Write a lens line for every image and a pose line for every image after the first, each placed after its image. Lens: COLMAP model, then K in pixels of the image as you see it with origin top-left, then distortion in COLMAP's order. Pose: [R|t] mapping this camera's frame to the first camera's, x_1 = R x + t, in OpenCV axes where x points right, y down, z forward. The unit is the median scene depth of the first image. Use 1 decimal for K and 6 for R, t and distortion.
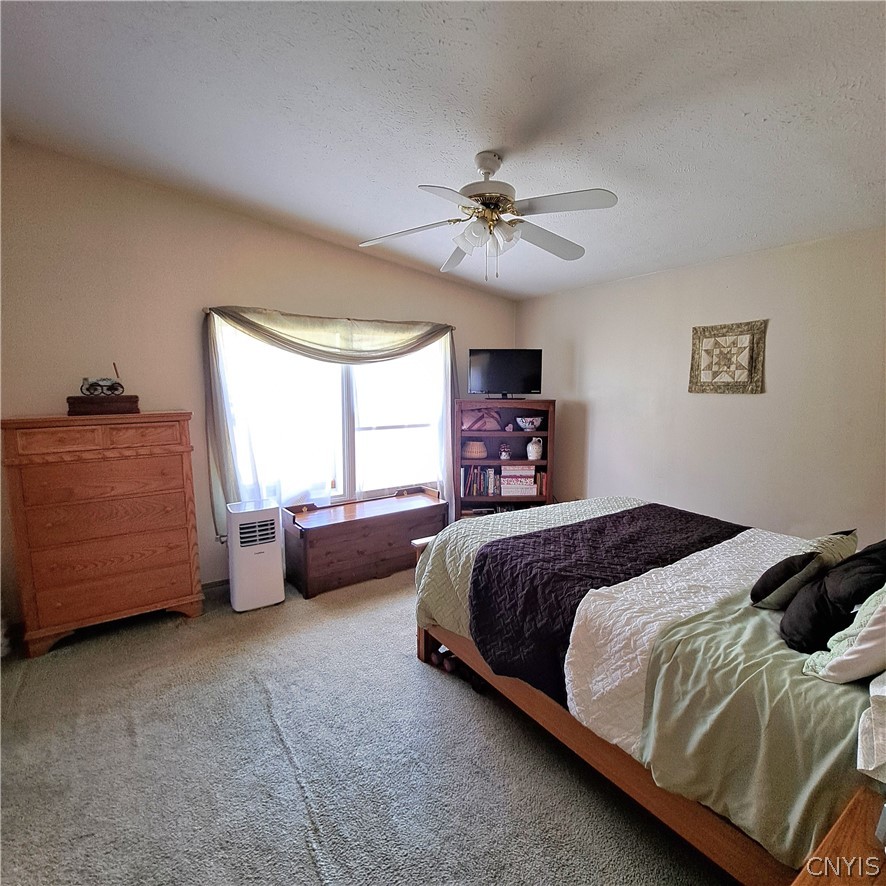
lens RADIAL K [[476.3, 0, 441.2], [0, 476.3, 441.6], [0, 0, 1]] dist [-0.012740, -0.000590]
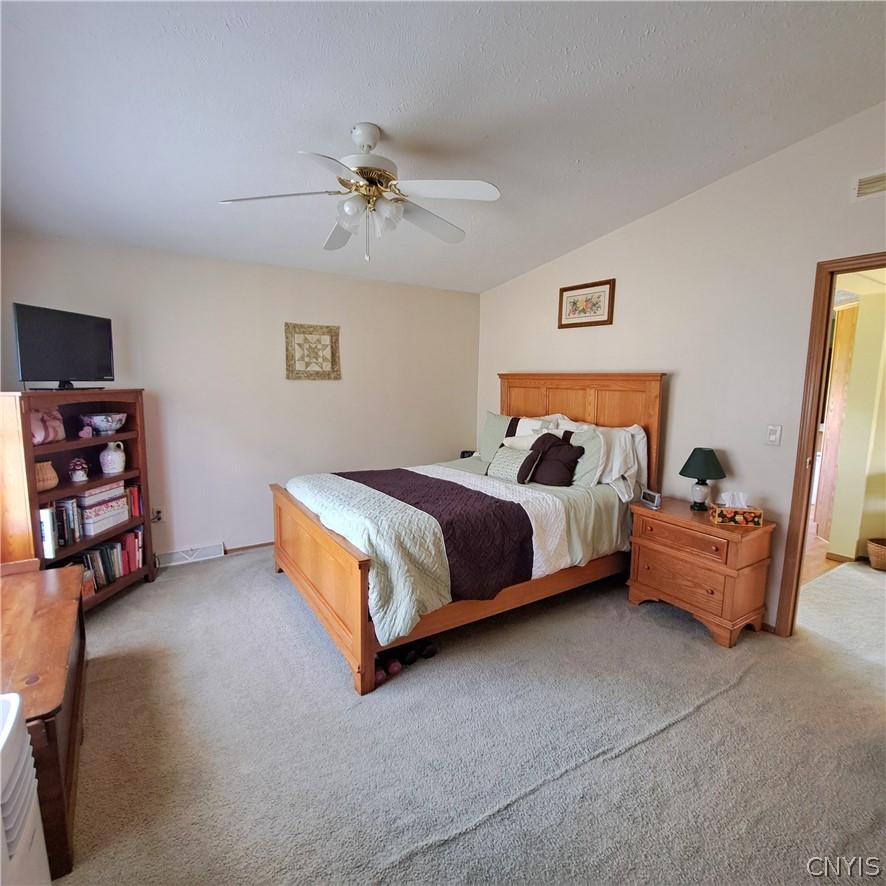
lens RADIAL K [[476.3, 0, 441.1], [0, 476.3, 440.1], [0, 0, 1]] dist [-0.012740, -0.000590]
pose [[0.007243, -0.120418, 0.992697, -0.657198], [0.106453, 0.987175, 0.118971, -0.057029], [-0.994291, 0.104814, 0.019969, 0.639292]]
